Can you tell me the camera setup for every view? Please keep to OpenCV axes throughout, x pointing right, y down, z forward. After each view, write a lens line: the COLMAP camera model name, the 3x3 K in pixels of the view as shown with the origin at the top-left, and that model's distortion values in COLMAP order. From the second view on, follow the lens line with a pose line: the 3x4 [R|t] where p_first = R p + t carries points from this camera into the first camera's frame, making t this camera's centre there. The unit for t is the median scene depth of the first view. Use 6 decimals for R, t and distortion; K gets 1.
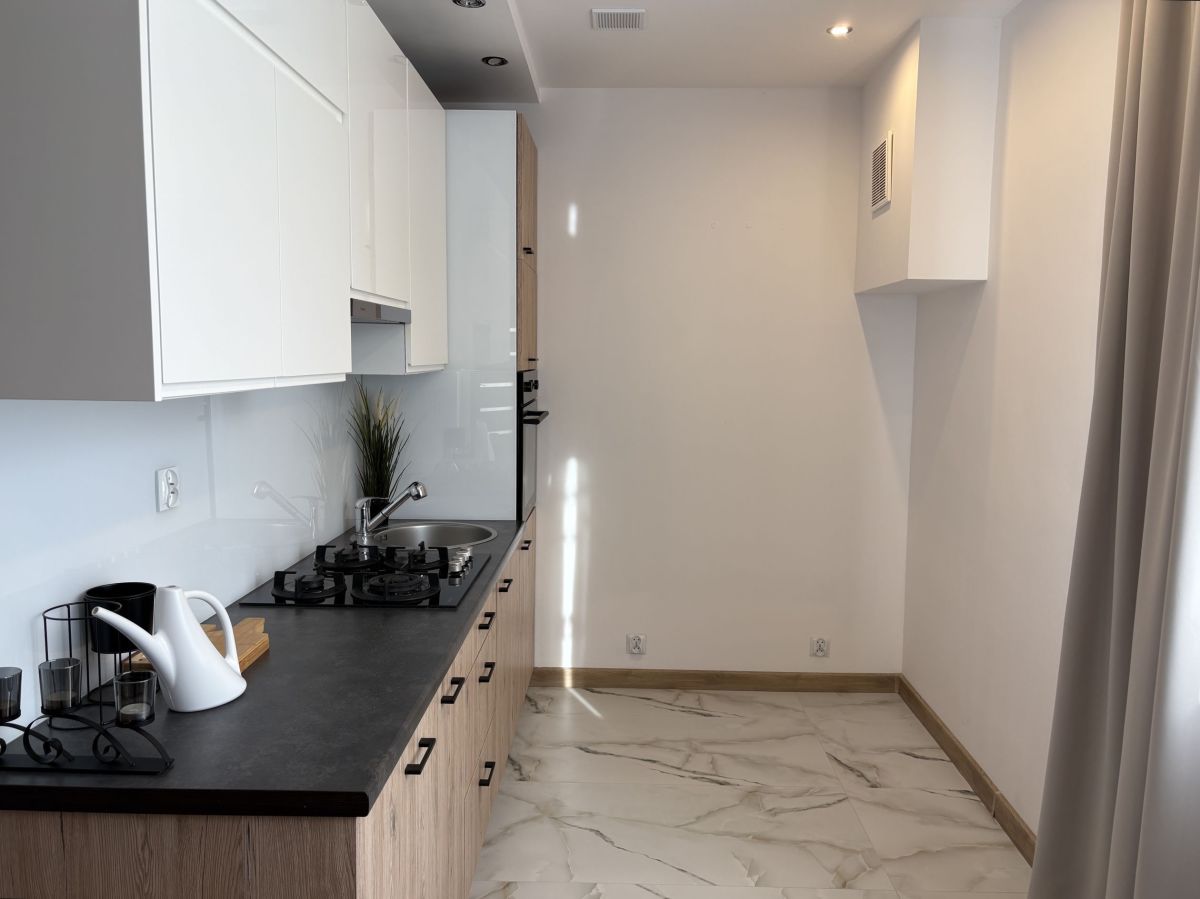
lens RADIAL K [[913.3, 0, 600.0], [0, 913.3, 449.5], [0, 0, 1]] dist [0.001239, -0.008332]
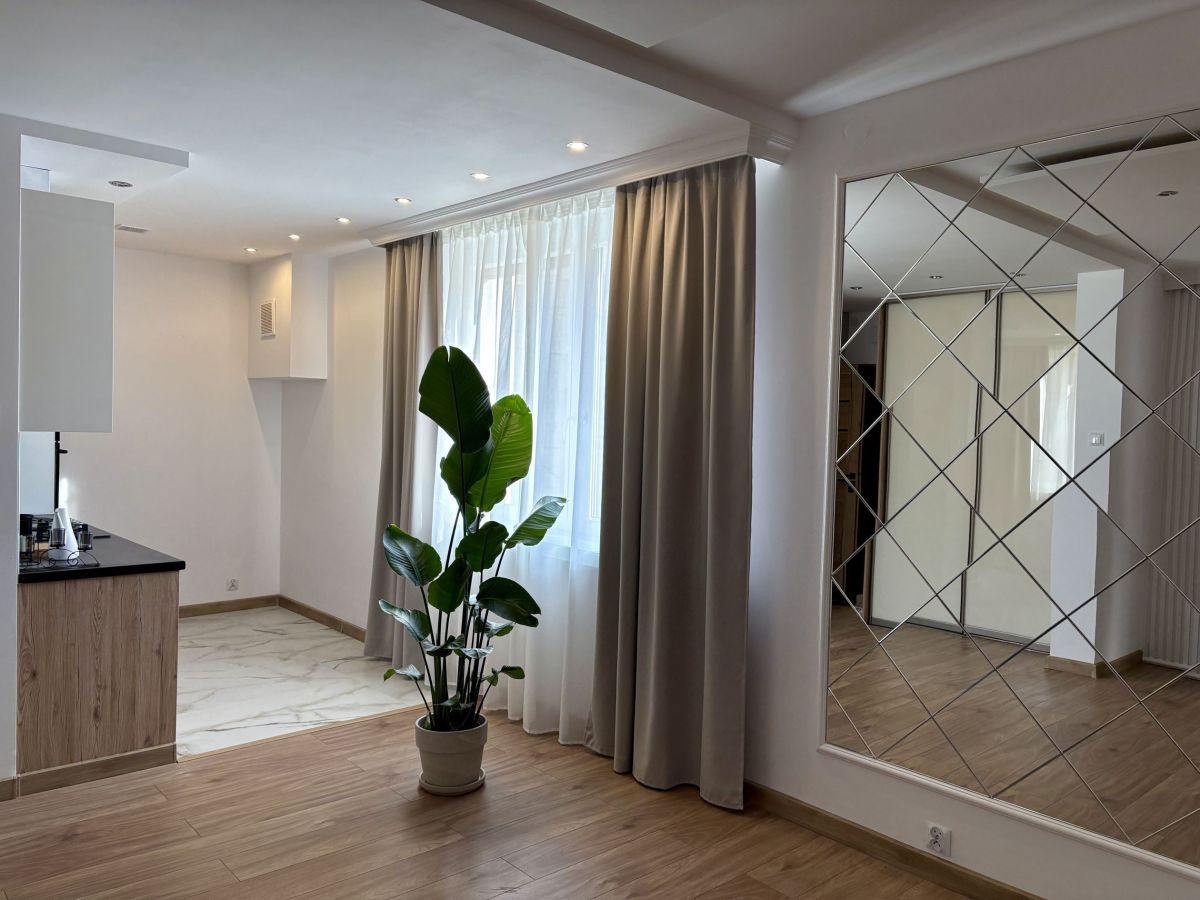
lens RADIAL K [[913.3, 0, 600.0], [0, 913.3, 450.0], [0, 0, 1]] dist [0.001239, -0.008332]
pose [[0.715506, -0.013808, 0.698470, -0.567213], [0.052368, 0.998052, -0.033914, 0.076386], [-0.696641, 0.060843, 0.714835, -0.880766]]
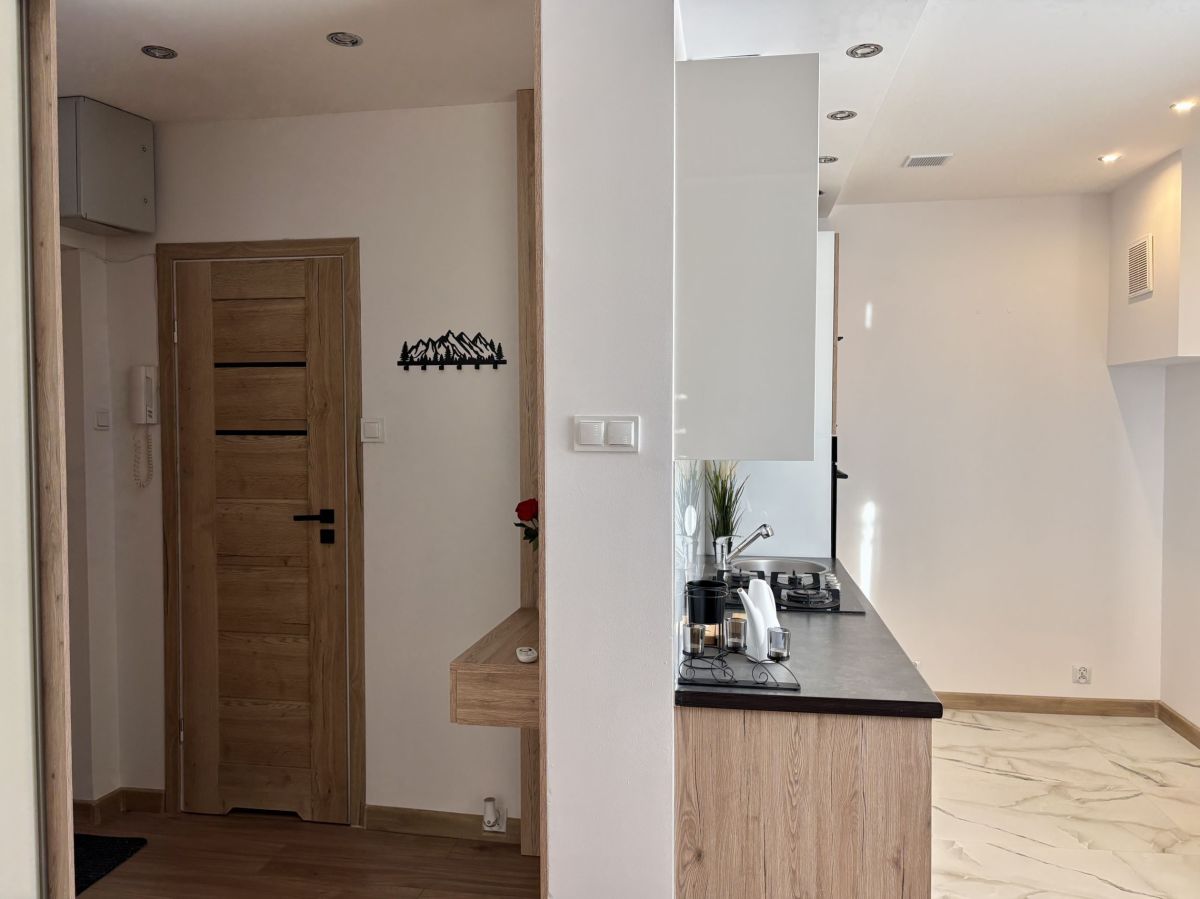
lens RADIAL K [[924.8, 0, 600.0], [0, 924.8, 449.5], [0, 0, 1]] dist [0.077567, -0.081003]
pose [[0.993312, -0.008344, -0.115158, -0.273597], [0.001035, 0.997989, -0.063384, 0.013247], [0.115455, 0.062841, 0.991323, -0.308171]]
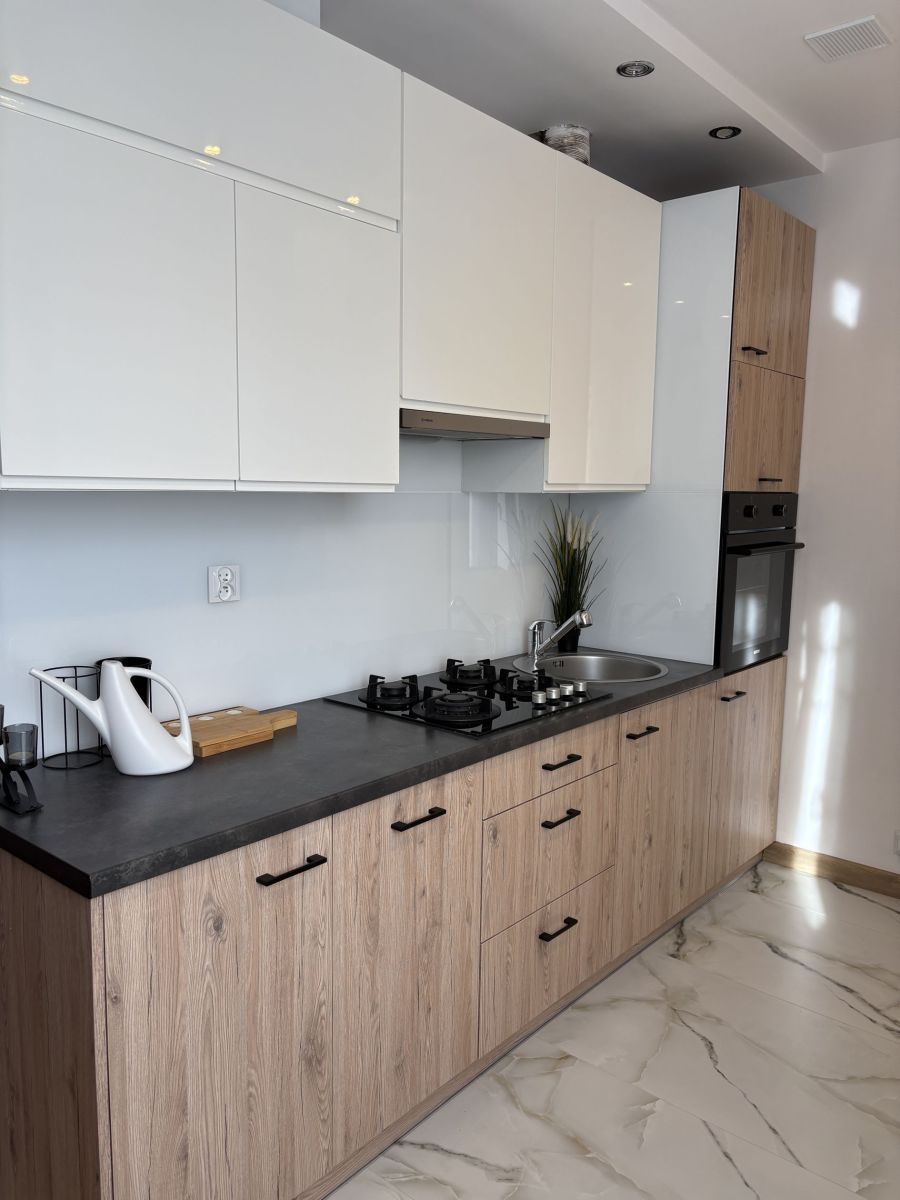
lens RADIAL K [[899.8, 0, 445.8], [0, 899.8, 604.6], [0, 0, 1]] dist [0.011378, -0.022175]
pose [[0.770965, 0.084062, -0.631306, 0.267692], [-0.070917, 0.996418, 0.046073, -0.001341], [0.632917, 0.009250, 0.774164, 0.185636]]
